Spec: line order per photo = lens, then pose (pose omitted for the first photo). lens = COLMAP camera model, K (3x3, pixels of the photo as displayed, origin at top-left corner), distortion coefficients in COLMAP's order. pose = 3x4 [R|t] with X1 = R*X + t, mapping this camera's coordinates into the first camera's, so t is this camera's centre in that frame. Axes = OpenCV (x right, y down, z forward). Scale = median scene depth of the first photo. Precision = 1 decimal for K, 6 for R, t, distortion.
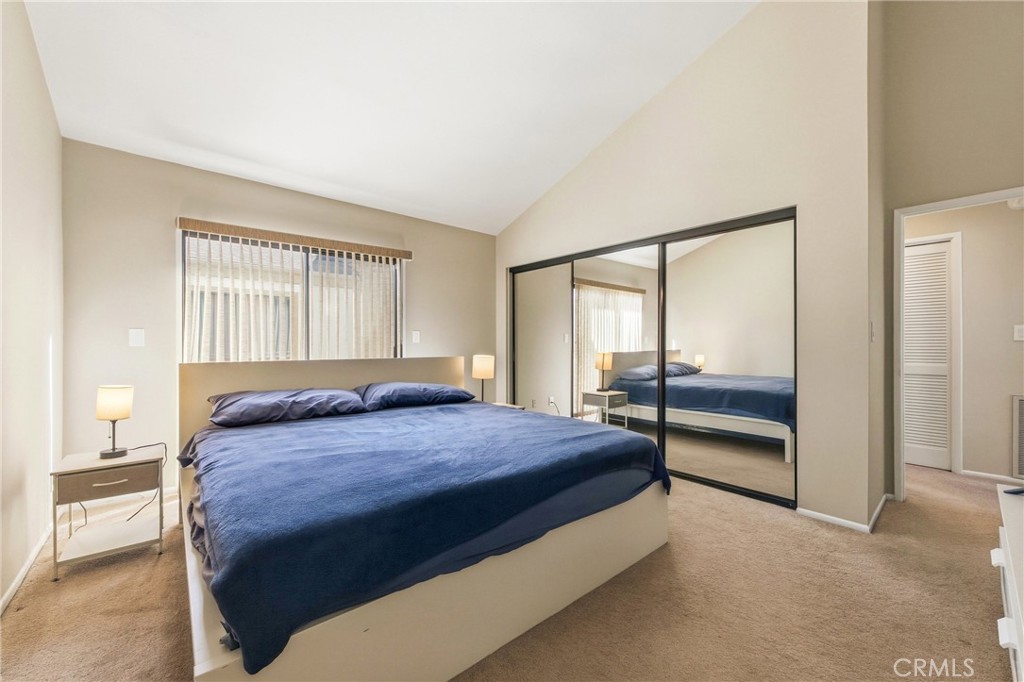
lens RADIAL K [[400.5, 0, 501.0], [0, 400.5, 344.7], [0, 0, 1]] dist [0.007091, -0.002388]
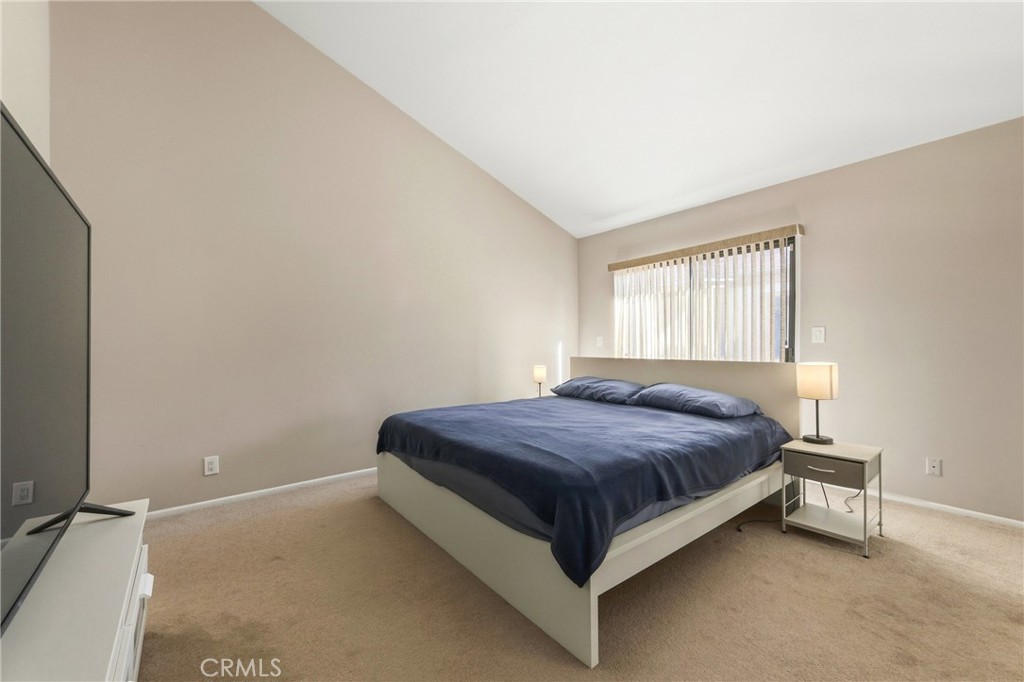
lens RADIAL K [[400.5, 0, 501.2], [0, 400.5, 339.7], [0, 0, 1]] dist [0.007091, -0.002388]
pose [[-0.059326, -0.005553, -0.998223, 0.645187], [0.000191, 0.999984, -0.005574, -0.011764], [0.998239, -0.000521, -0.059324, 0.553492]]
